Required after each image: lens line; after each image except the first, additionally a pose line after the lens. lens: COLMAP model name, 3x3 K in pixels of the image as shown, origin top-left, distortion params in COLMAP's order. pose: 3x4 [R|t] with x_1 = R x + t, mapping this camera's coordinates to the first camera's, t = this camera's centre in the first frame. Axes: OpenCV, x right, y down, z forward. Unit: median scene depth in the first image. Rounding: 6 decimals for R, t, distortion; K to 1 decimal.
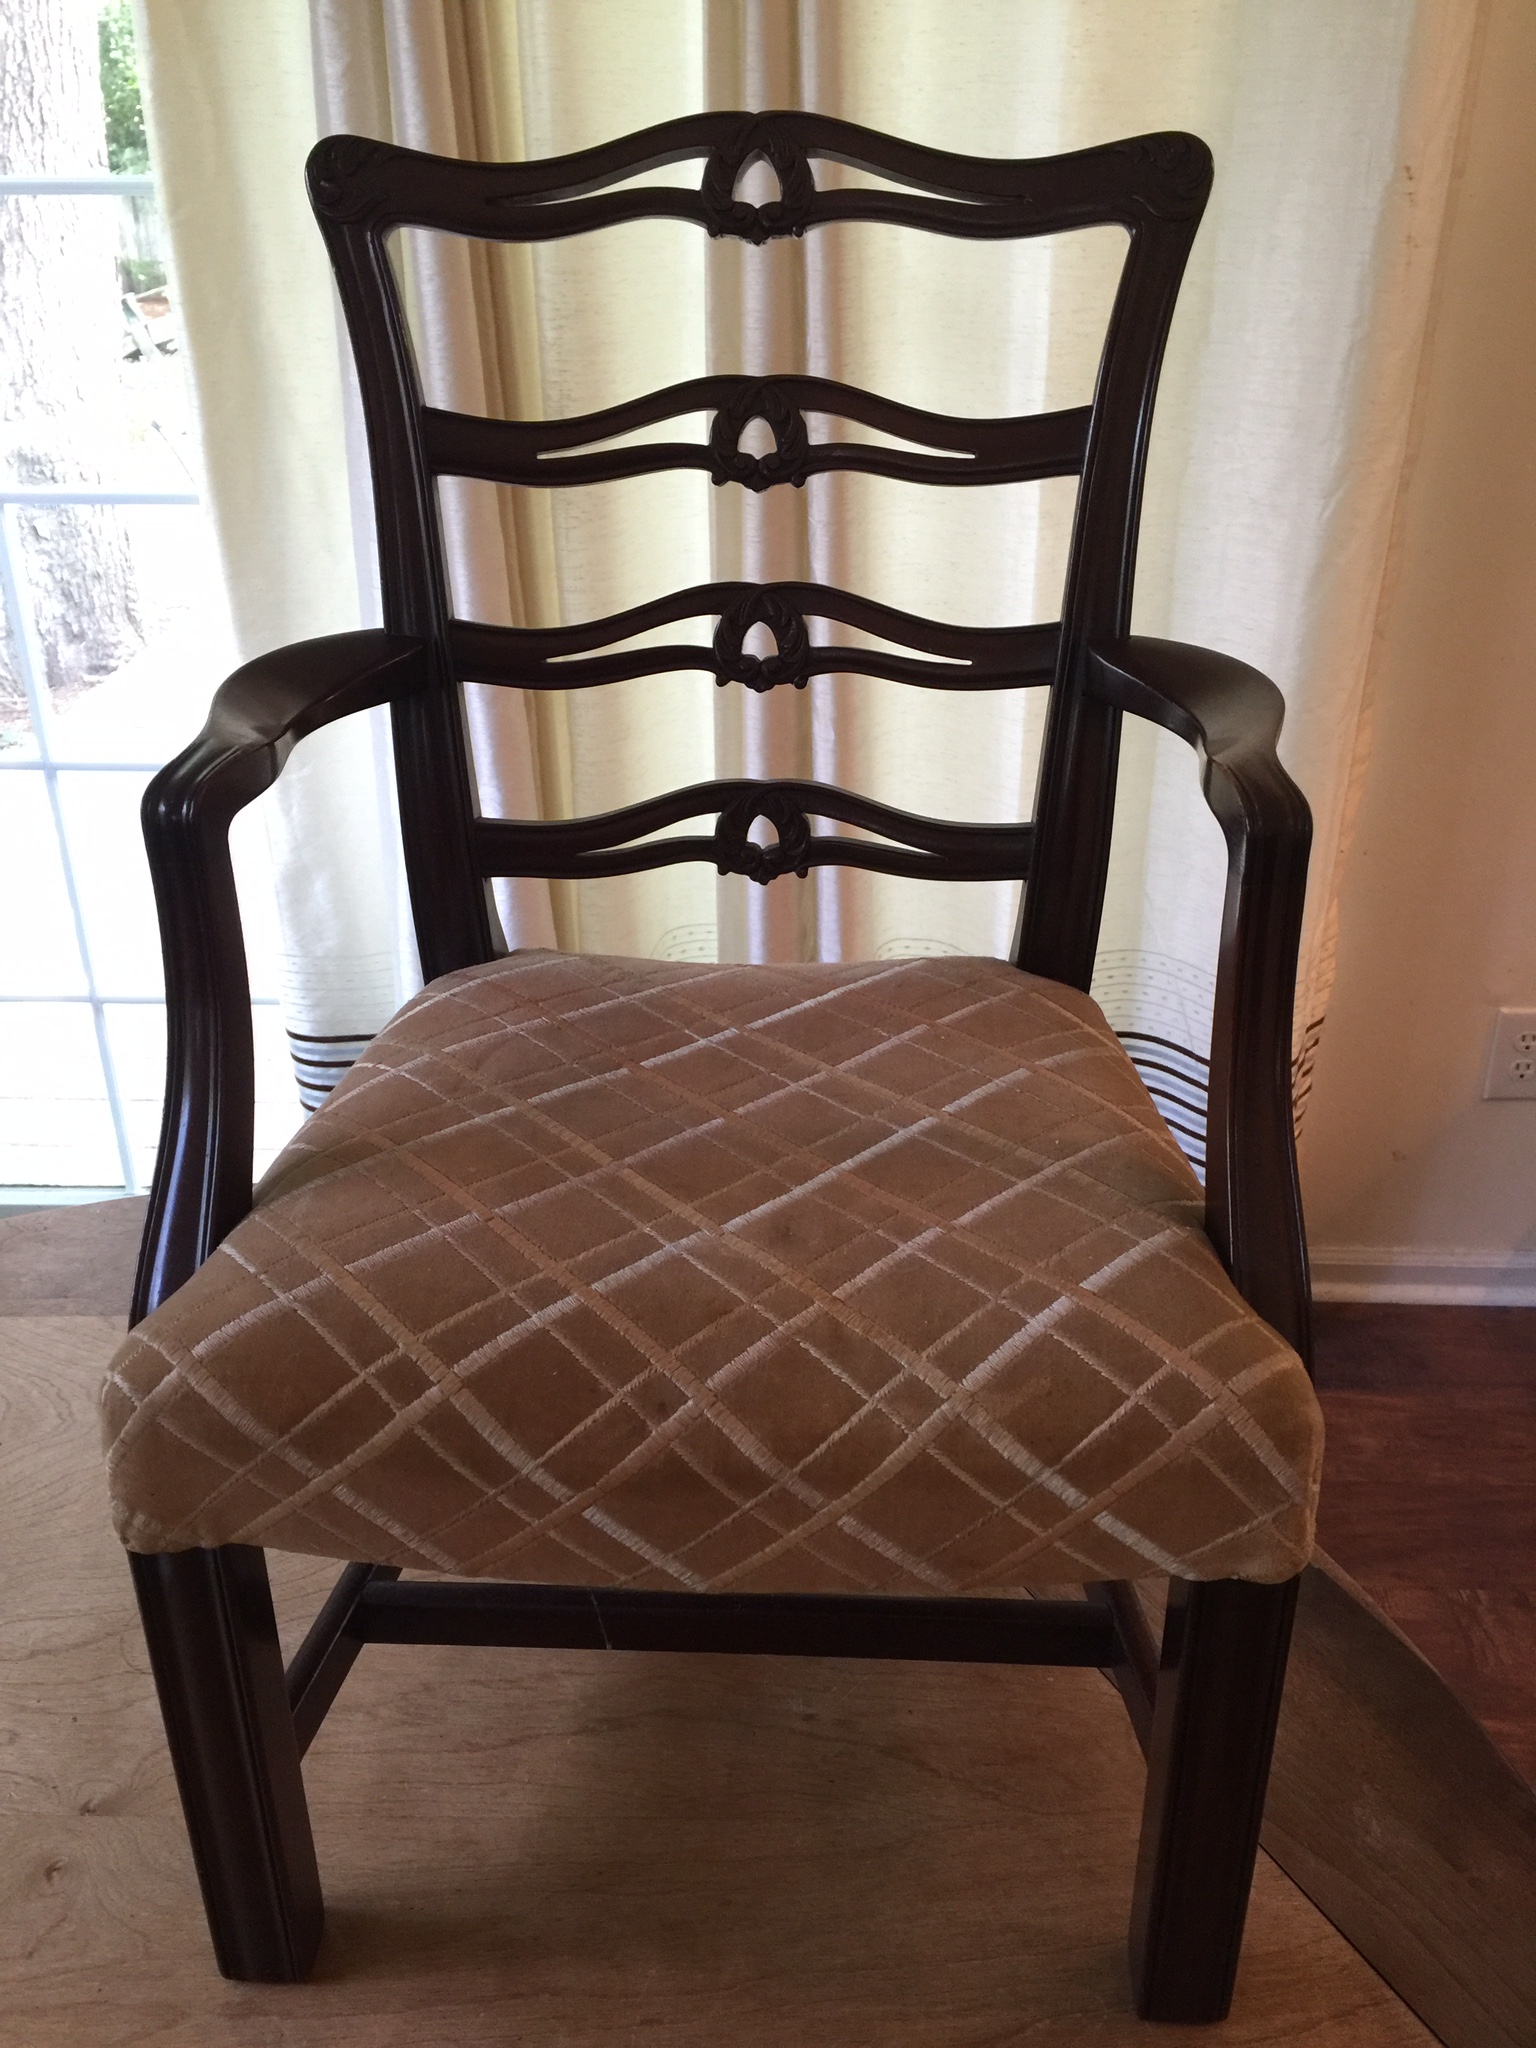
lens RADIAL K [[1801.4, 0, 796.5], [0, 1801.4, 978.8], [0, 0, 1]] dist [0.082581, -0.119987]
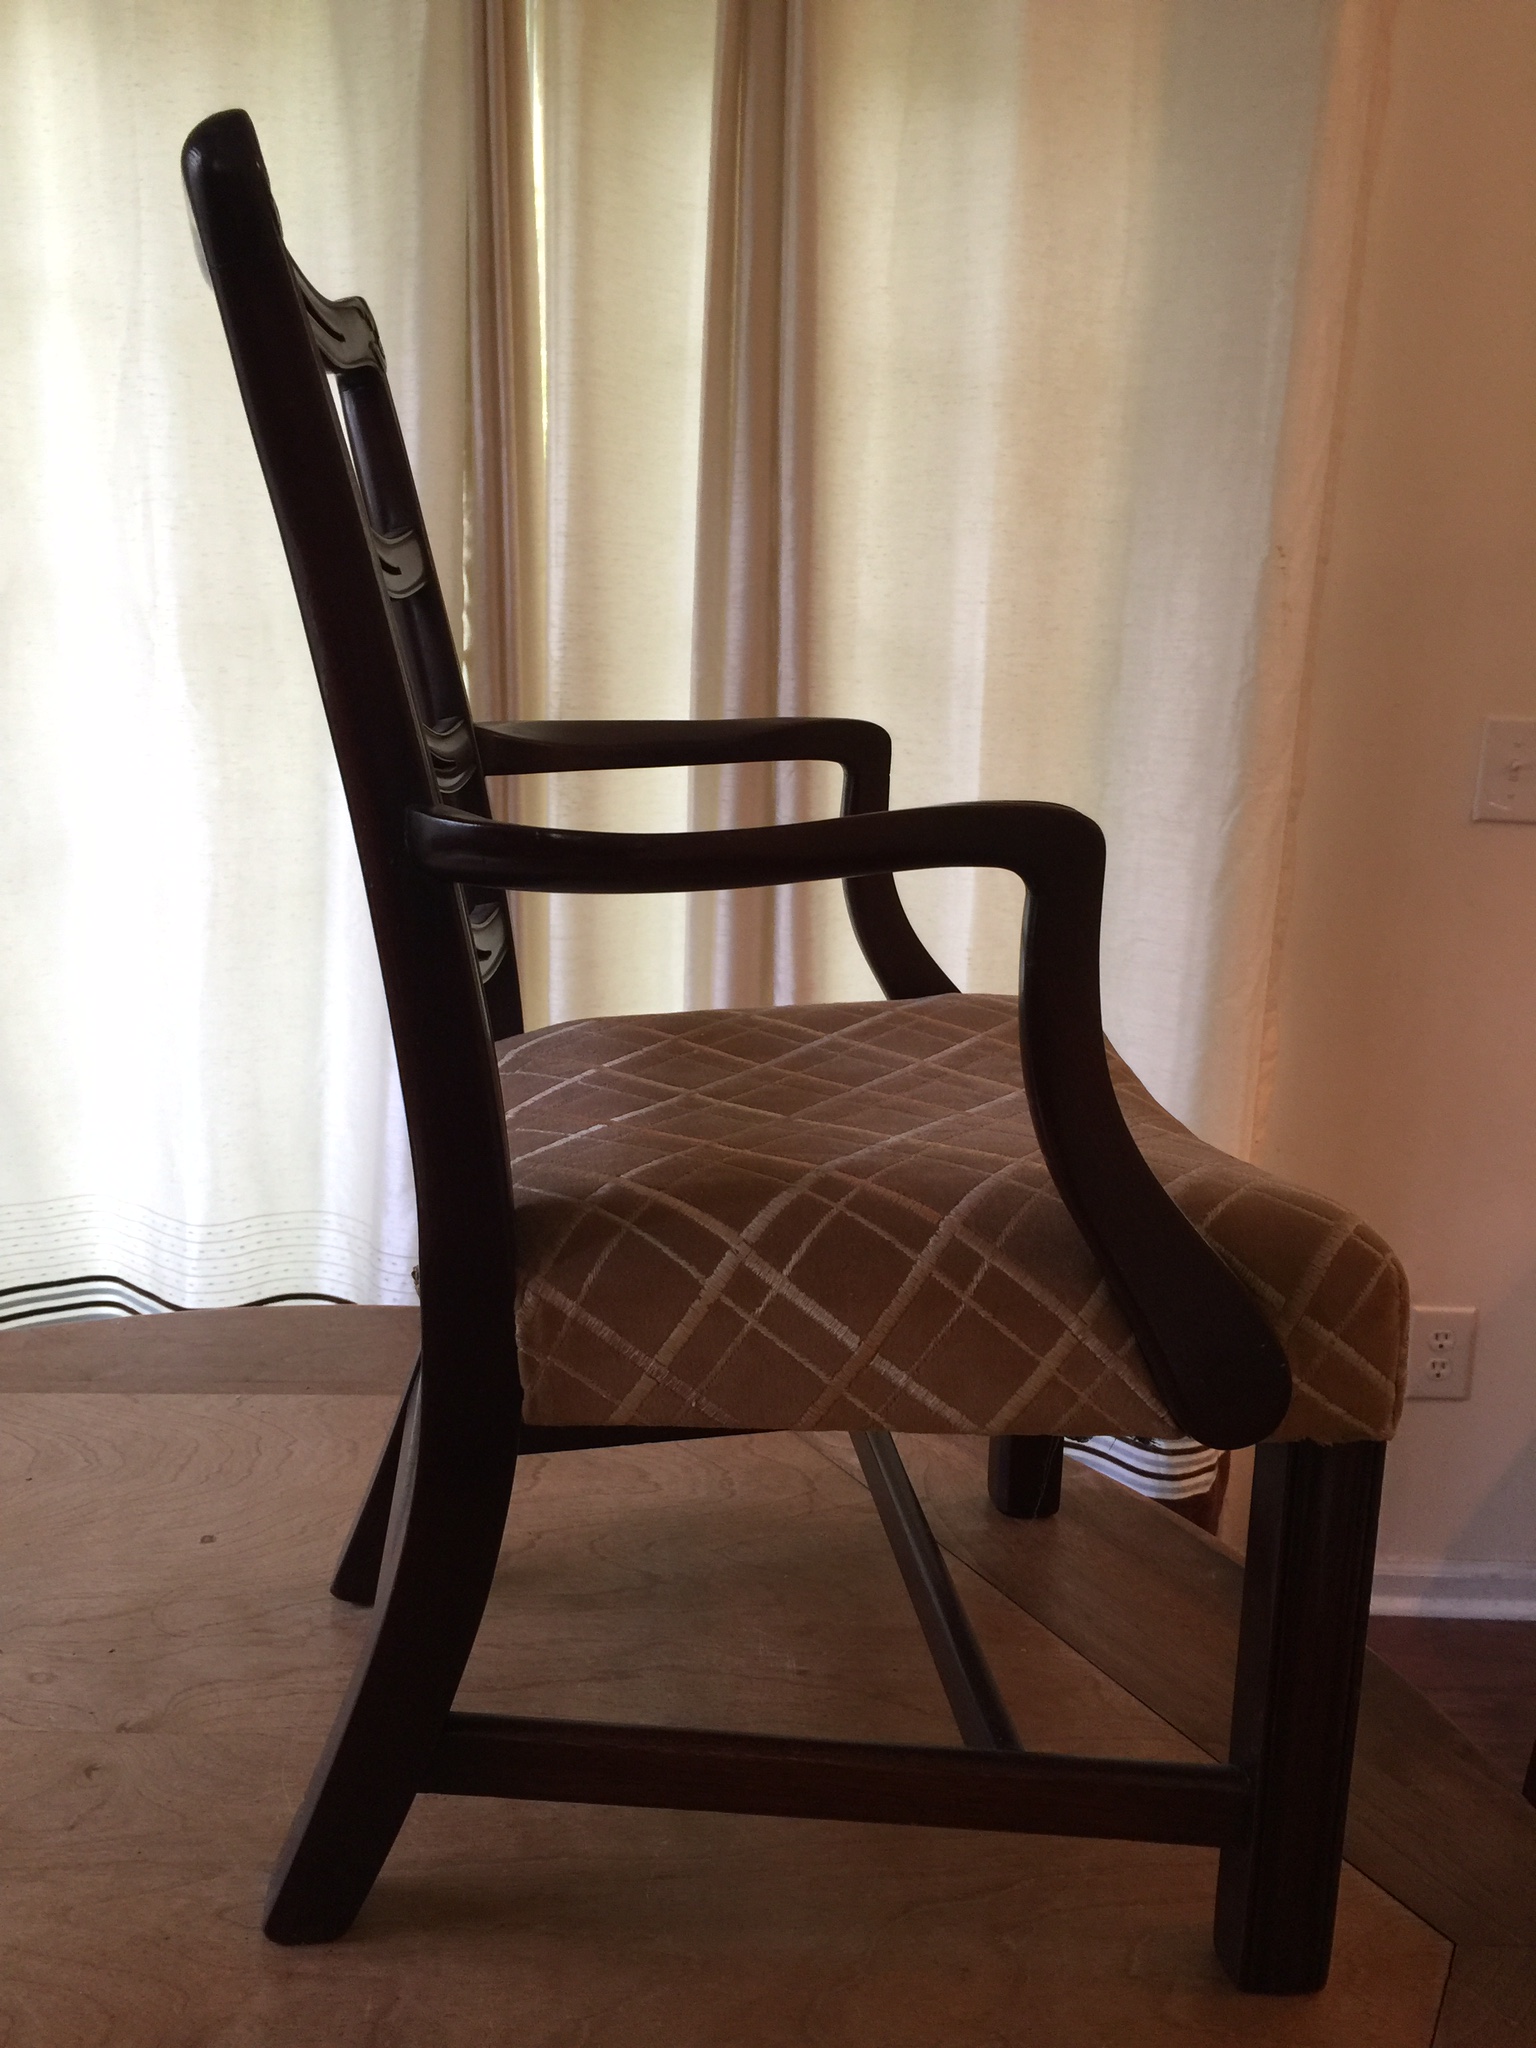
lens RADIAL K [[1801.4, 0, 799.4], [0, 1801.4, 974.3], [0, 0, 1]] dist [0.082581, -0.119987]
pose [[0.998743, 0.026953, 0.042249, -0.025882], [-0.015203, 0.966278, -0.257050, 0.142985], [-0.047753, 0.256085, 0.965474, -0.072286]]
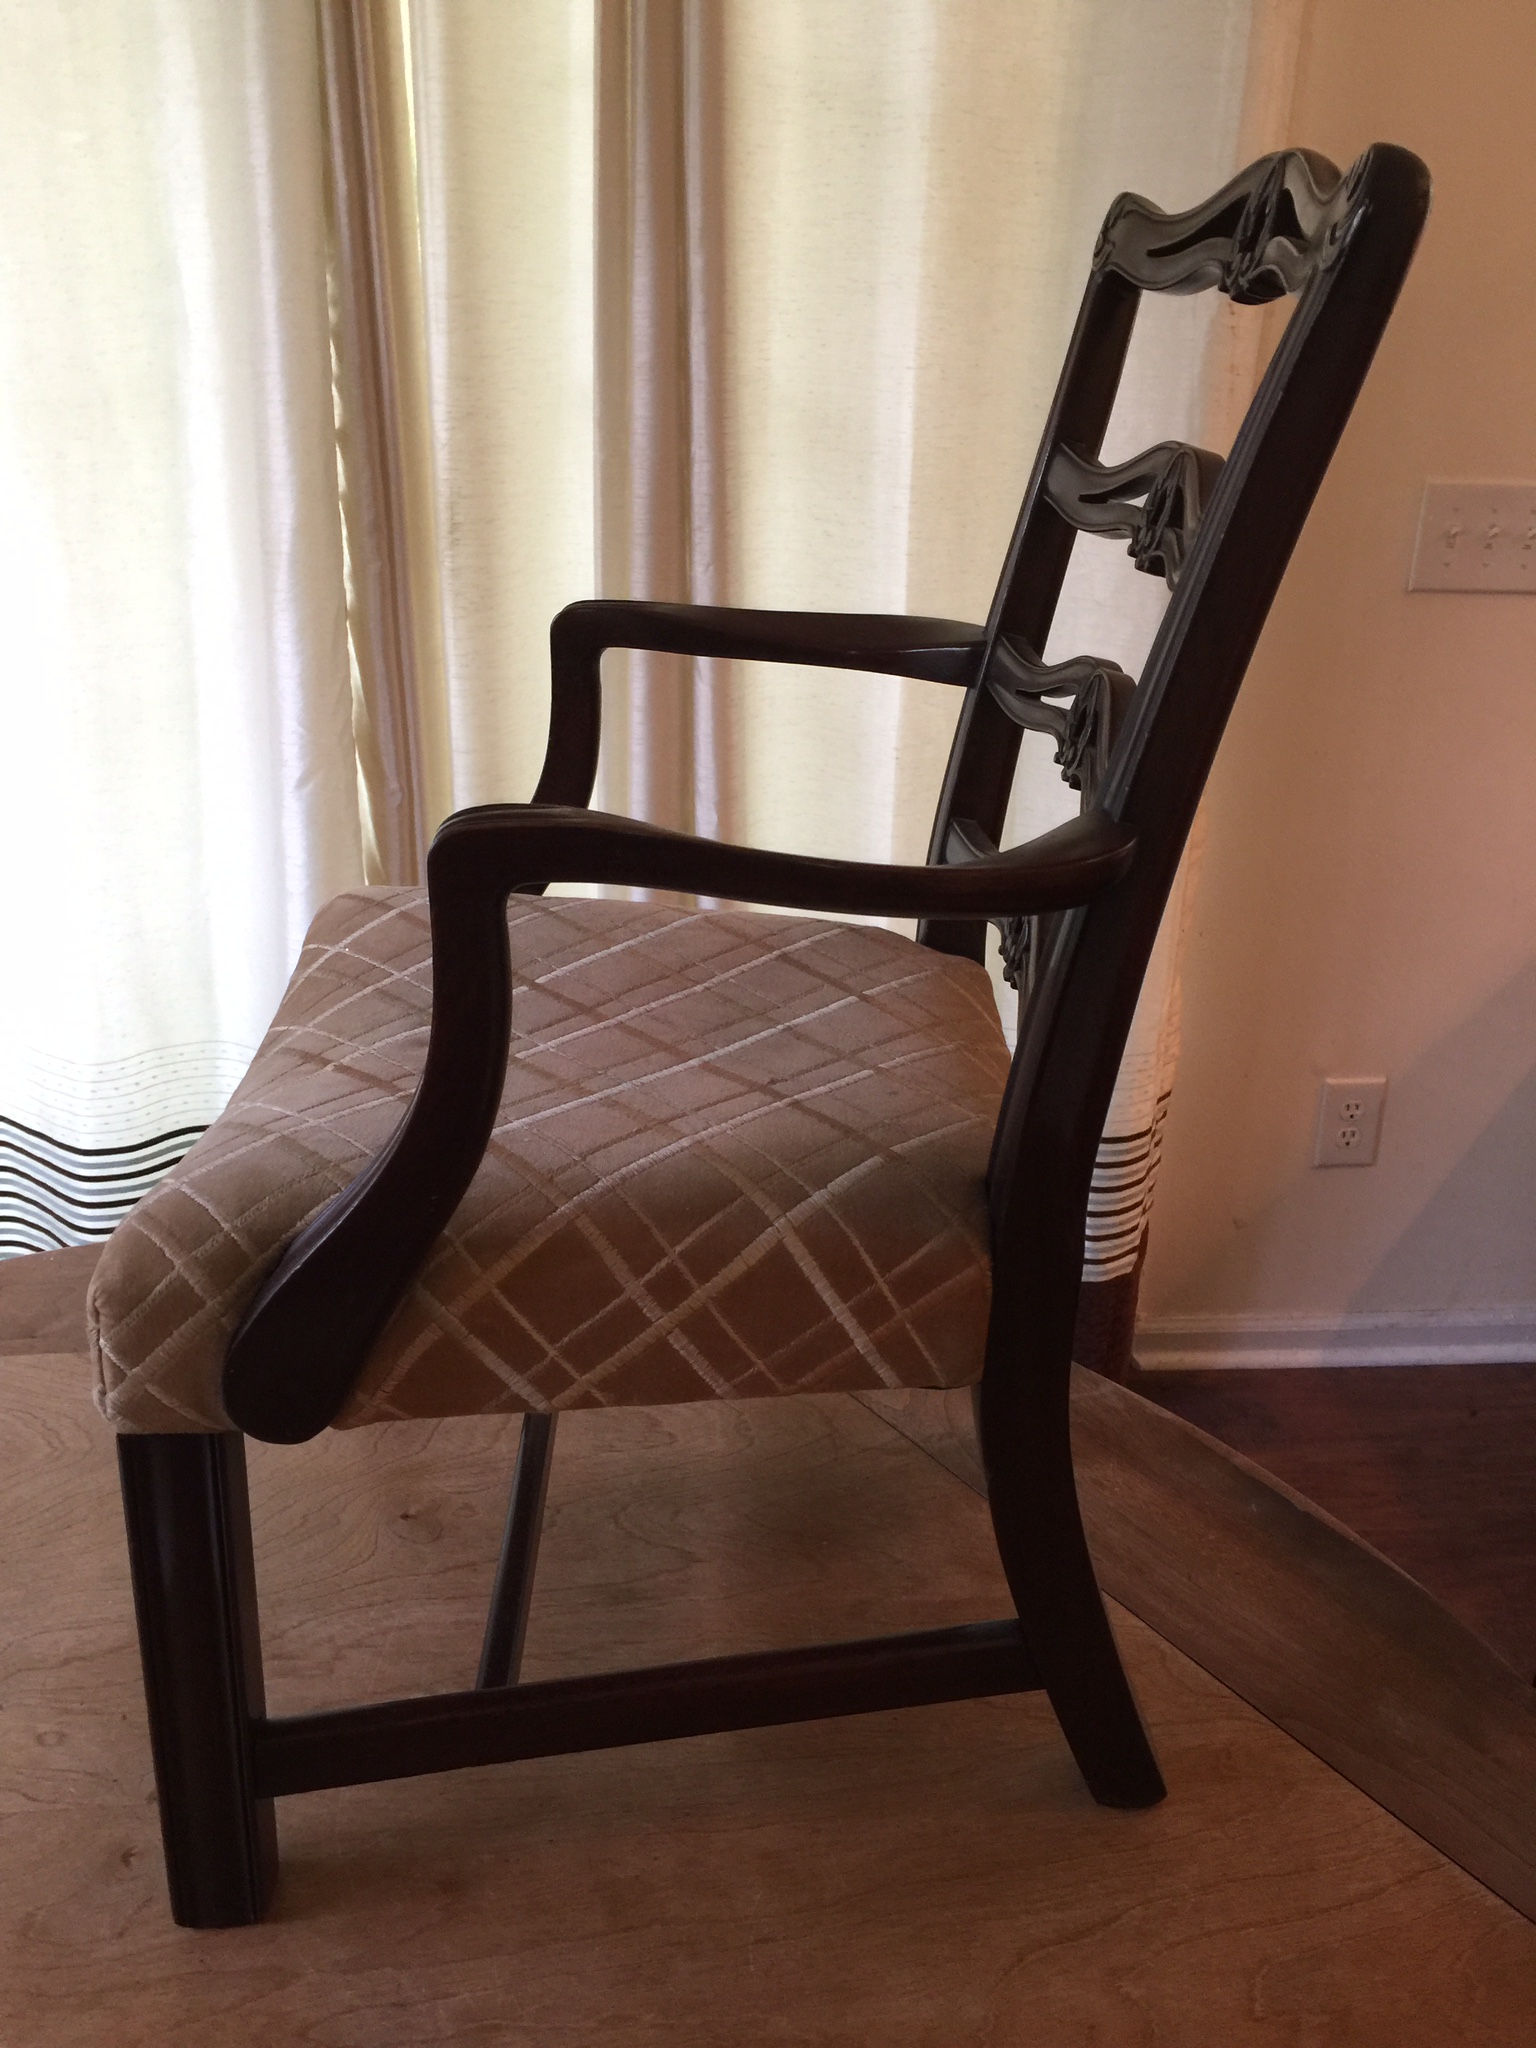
lens RADIAL K [[1801.4, 0, 796.3], [0, 1801.4, 971.2], [0, 0, 1]] dist [0.082581, -0.119987]
pose [[0.991380, -0.017416, 0.129856, -0.079395], [0.029282, 0.995508, -0.090037, 0.053163], [-0.127705, 0.093063, 0.987436, -0.025826]]
